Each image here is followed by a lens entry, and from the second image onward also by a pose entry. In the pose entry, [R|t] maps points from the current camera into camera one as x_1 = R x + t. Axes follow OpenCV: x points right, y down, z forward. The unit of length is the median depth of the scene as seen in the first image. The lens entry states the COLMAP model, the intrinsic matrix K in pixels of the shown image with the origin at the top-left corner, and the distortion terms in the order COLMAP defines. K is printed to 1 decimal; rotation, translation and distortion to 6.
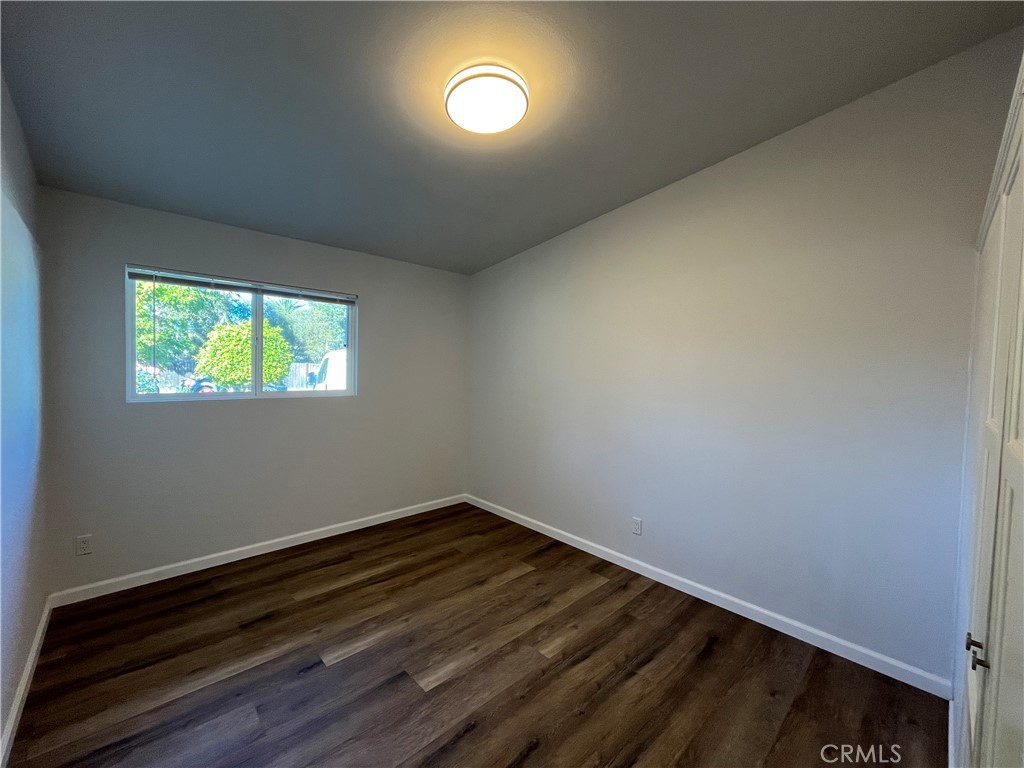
lens RADIAL K [[413.7, 0, 509.7], [0, 413.7, 383.2], [0, 0, 1]] dist [0.000233, 0.000119]
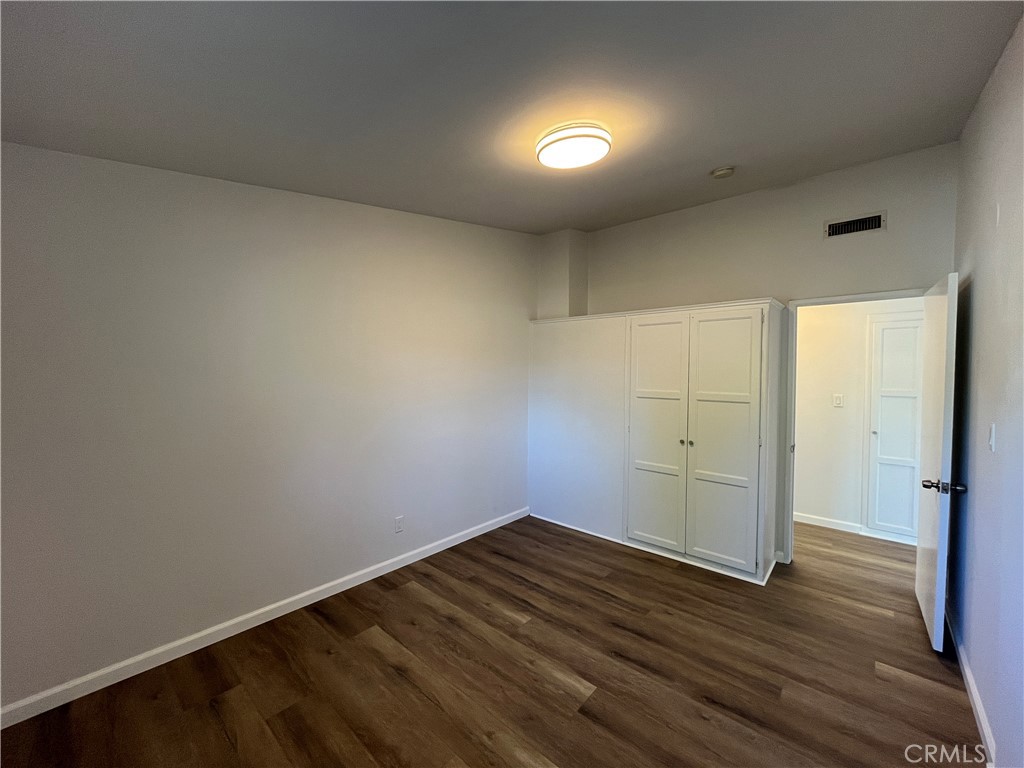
lens RADIAL K [[413.7, 0, 509.7], [0, 413.7, 383.2], [0, 0, 1]] dist [0.000233, 0.000119]
pose [[-0.088747, -0.052200, 0.994685, -0.982592], [0.027887, 0.998104, 0.054868, -0.081474], [-0.995664, 0.032608, -0.087123, 1.056669]]
